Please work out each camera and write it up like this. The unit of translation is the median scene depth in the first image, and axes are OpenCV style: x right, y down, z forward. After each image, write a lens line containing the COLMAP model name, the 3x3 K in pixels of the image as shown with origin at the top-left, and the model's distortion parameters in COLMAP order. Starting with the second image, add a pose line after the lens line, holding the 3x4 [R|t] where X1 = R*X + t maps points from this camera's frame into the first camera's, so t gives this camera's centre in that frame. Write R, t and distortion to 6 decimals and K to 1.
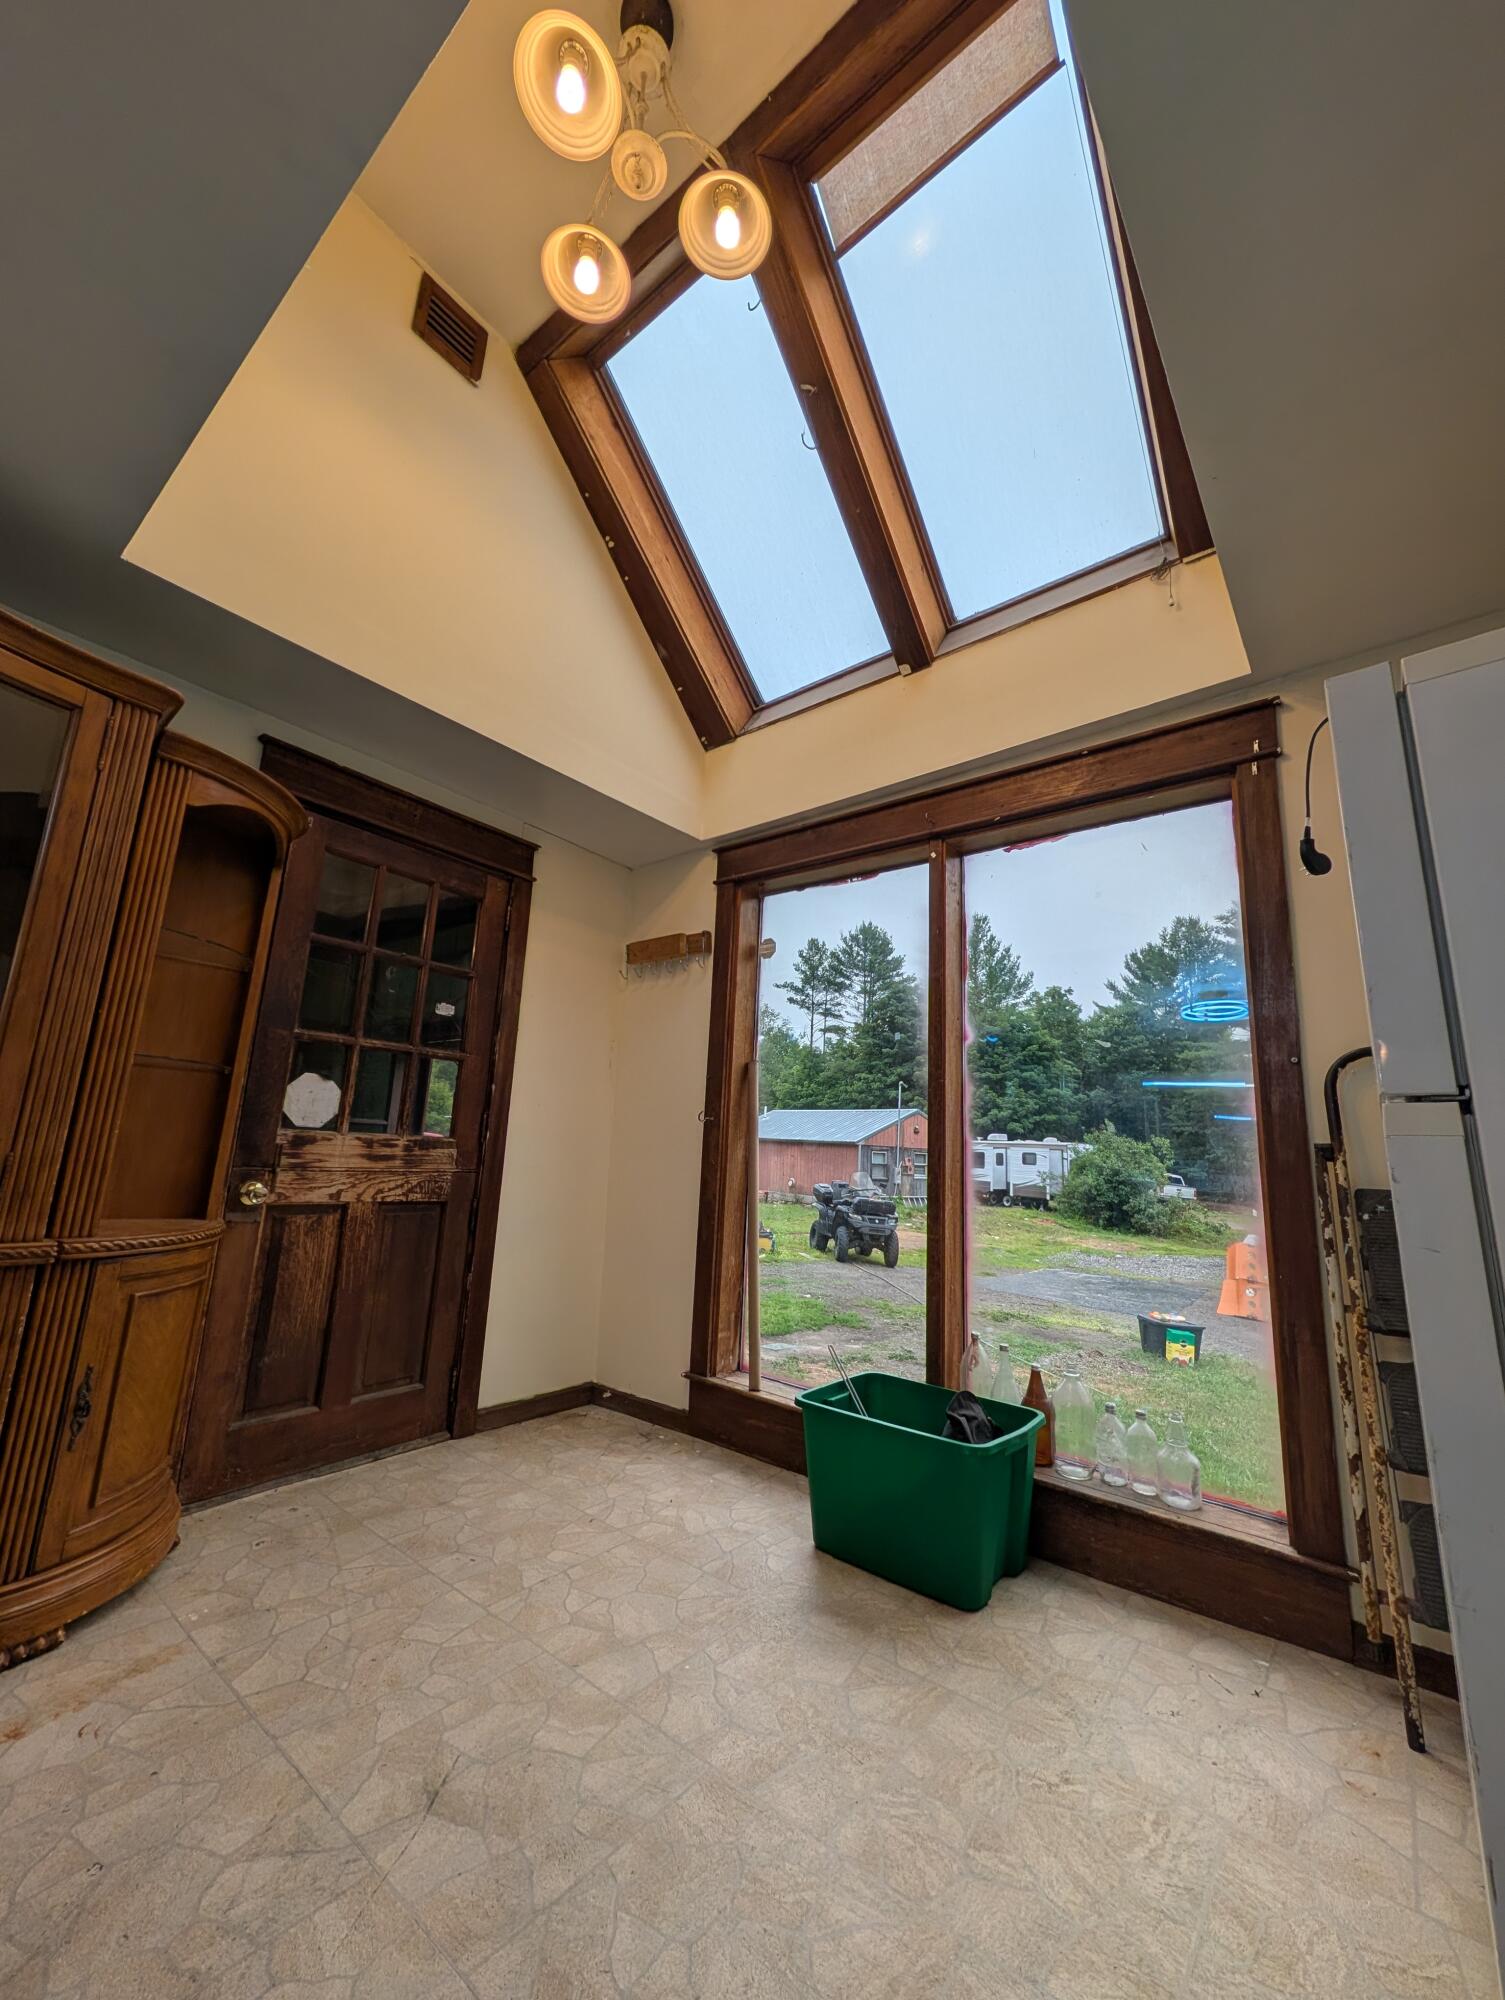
lens RADIAL K [[767.8, 0, 751.1], [0, 767.8, 1003.5], [0, 0, 1]] dist [0.000057, -0.000059]
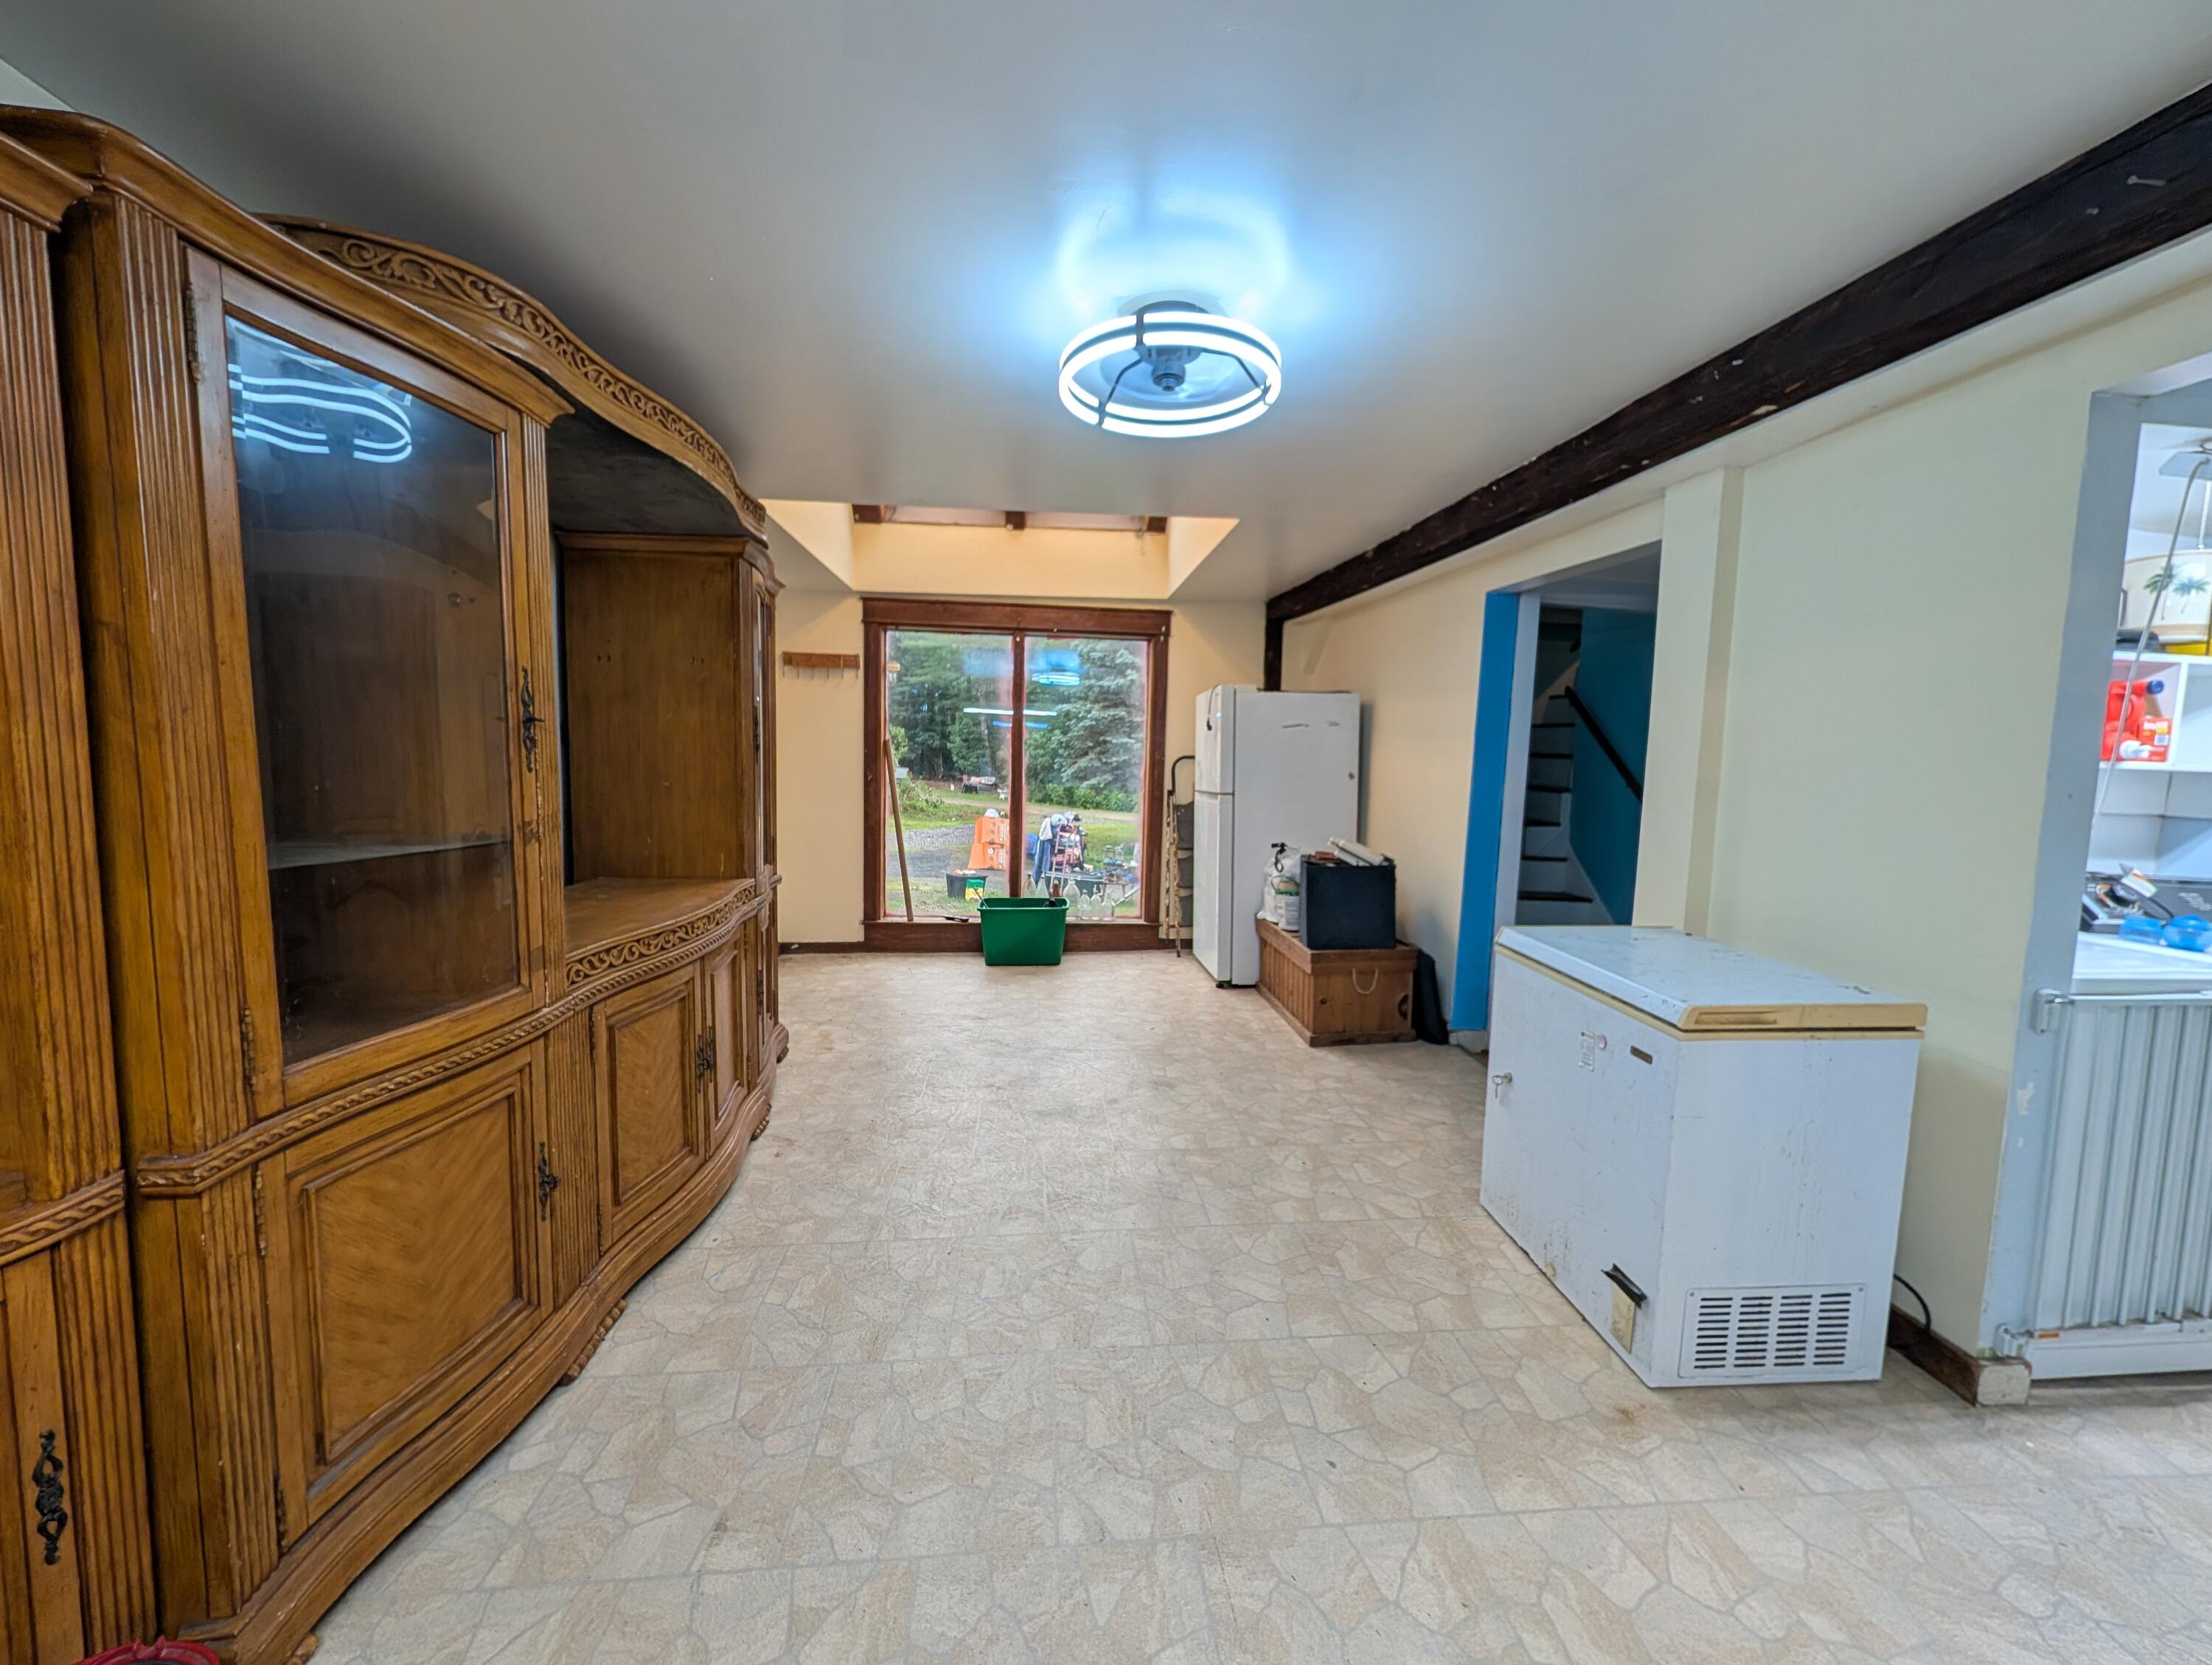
lens RADIAL K [[849.2, 0, 1103.7], [0, 849.2, 825.4], [0, 0, 1]] dist [0.000057, -0.000059]
pose [[0.726644, -0.087030, 0.681480, -1.029640], [-0.120263, 0.960514, 0.250898, -0.290317], [-0.676406, -0.264270, 0.687485, -0.669552]]
